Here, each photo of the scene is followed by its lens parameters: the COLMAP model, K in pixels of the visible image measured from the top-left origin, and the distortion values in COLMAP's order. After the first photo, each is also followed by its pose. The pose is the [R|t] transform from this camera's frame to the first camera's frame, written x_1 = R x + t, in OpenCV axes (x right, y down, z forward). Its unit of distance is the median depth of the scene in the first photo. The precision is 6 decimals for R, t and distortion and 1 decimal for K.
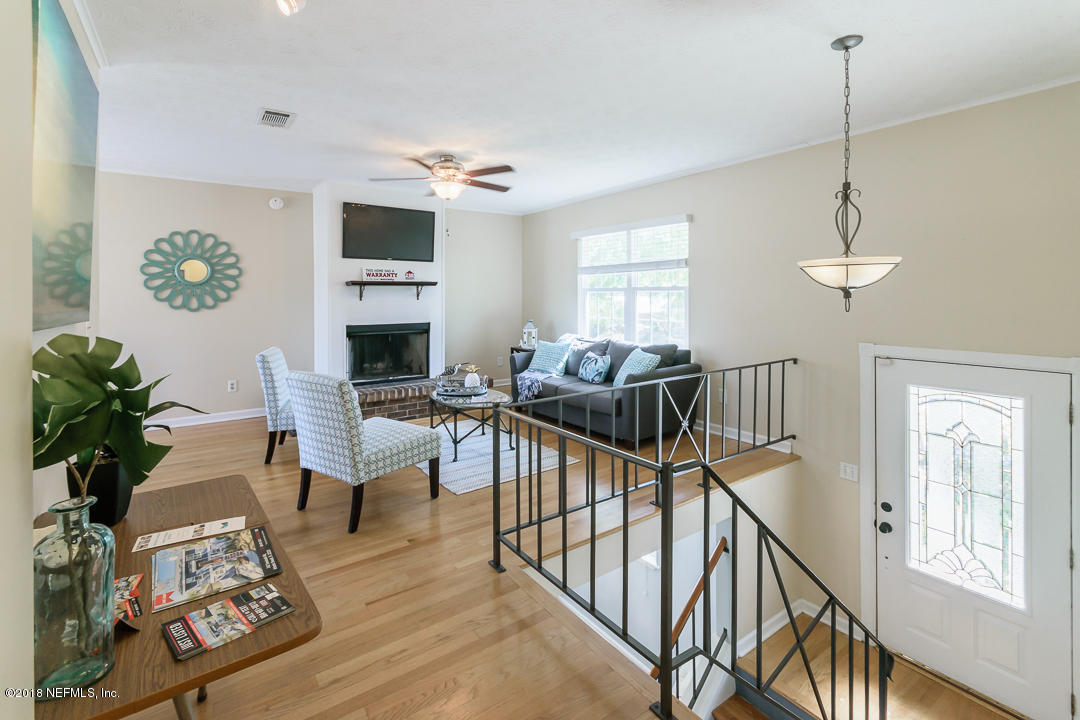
lens RADIAL K [[488.9, 0, 538.5], [0, 488.9, 291.6], [0, 0, 1]] dist [0.000577, 0.000460]
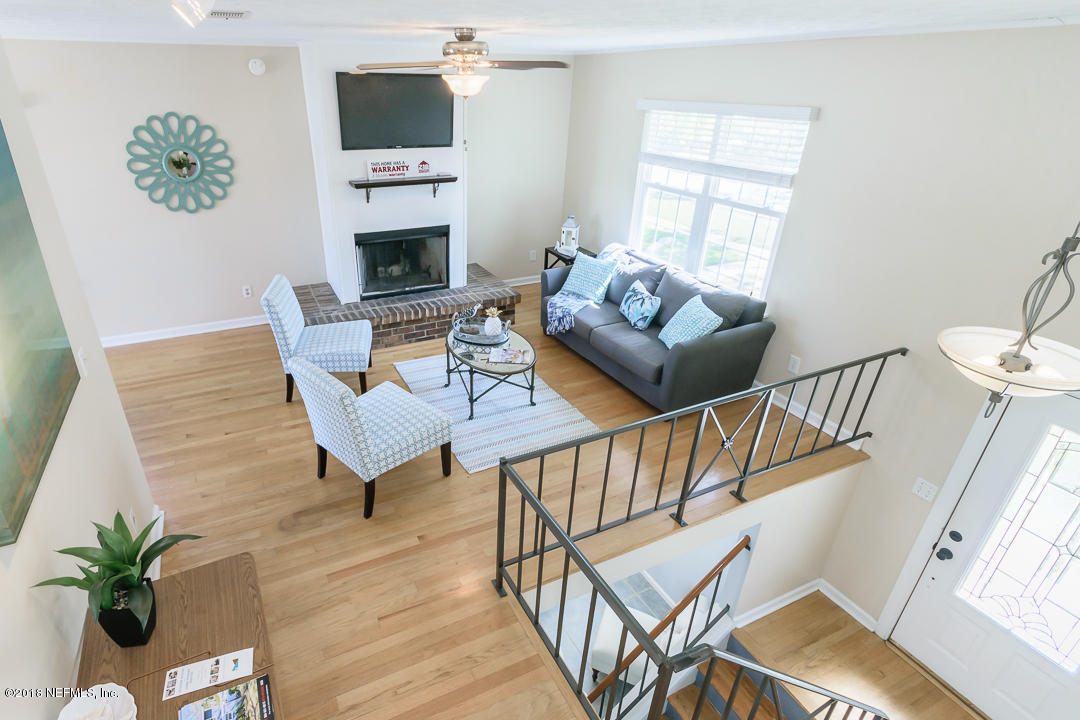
lens RADIAL K [[552.4, 0, 482.2], [0, 552.4, 360.0], [0, 0, 1]] dist [0.001784, 0.000488]
pose [[0.982421, 0.095219, -0.160567, 0.010156], [-0.012224, 0.891098, 0.453646, -0.187259], [0.186277, -0.443709, 0.876598, 0.084070]]
